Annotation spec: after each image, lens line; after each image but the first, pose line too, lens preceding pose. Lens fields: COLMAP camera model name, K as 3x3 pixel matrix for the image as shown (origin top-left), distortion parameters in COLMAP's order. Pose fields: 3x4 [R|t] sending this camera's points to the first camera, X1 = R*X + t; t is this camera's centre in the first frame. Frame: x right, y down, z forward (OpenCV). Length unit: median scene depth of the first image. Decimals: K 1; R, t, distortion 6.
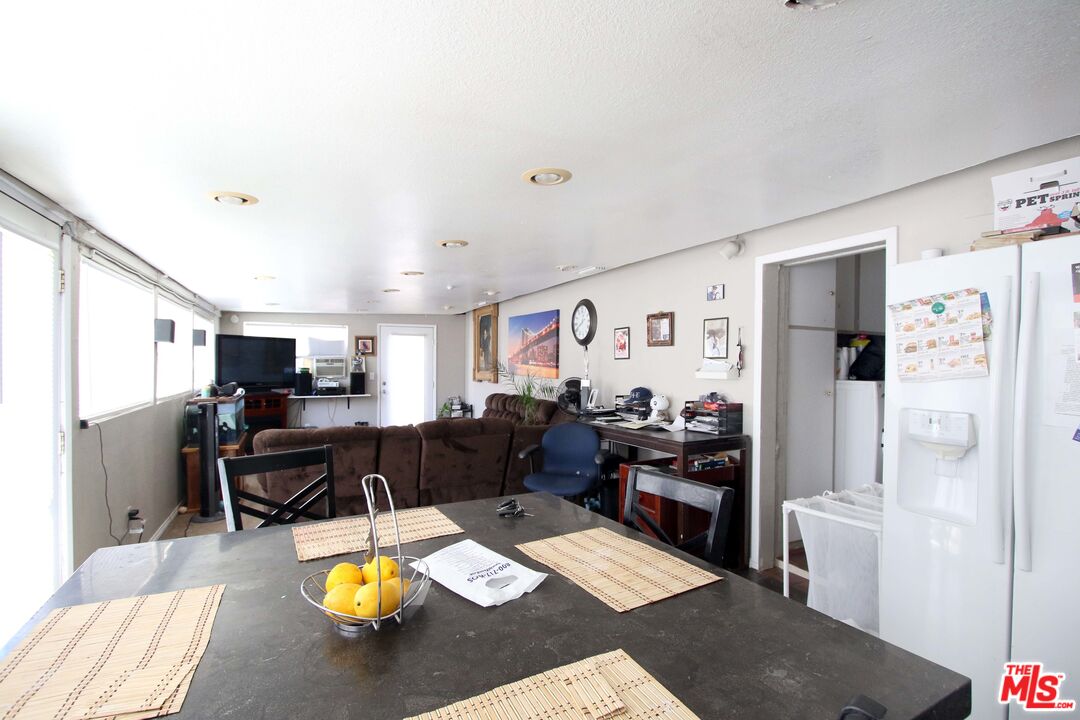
lens RADIAL K [[464.0, 0, 540.0], [0, 464.0, 360.0], [0, 0, 1]] dist [-0.001131, -0.000113]
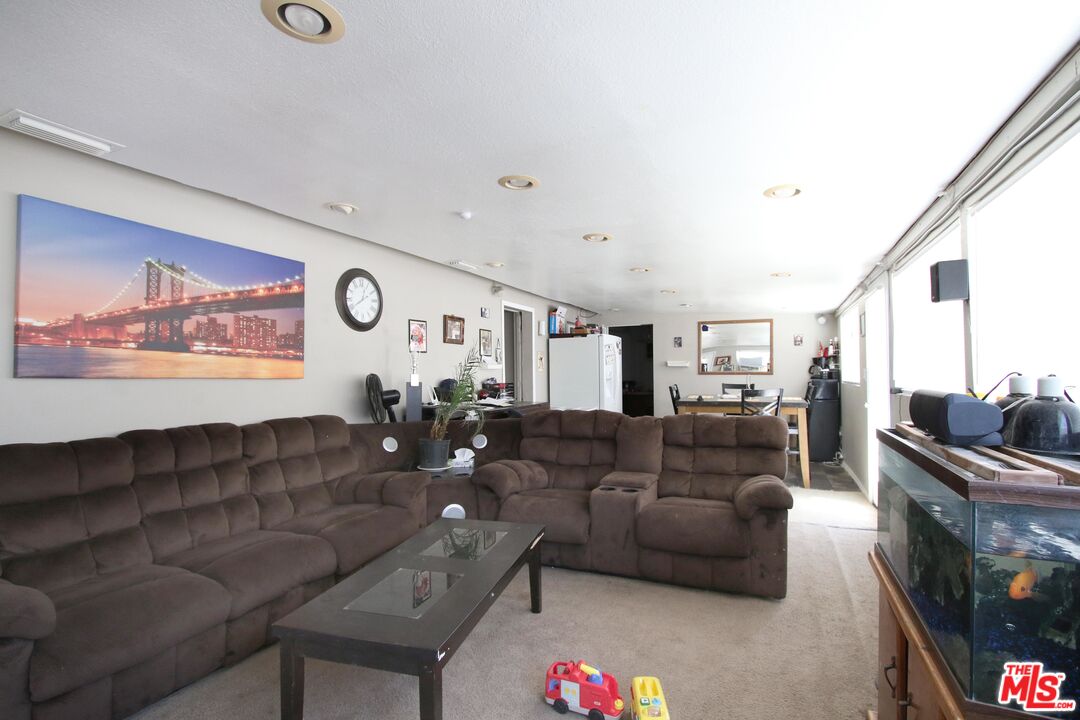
lens RADIAL K [[464.0, 0, 540.0], [0, 464.0, 360.0], [0, 0, 1]] dist [-0.001131, -0.000113]
pose [[-0.563806, 0.023904, 0.825561, -0.770729], [0.002321, 0.999623, -0.027359, 0.041276], [-0.825904, -0.013509, -0.563649, 1.346702]]
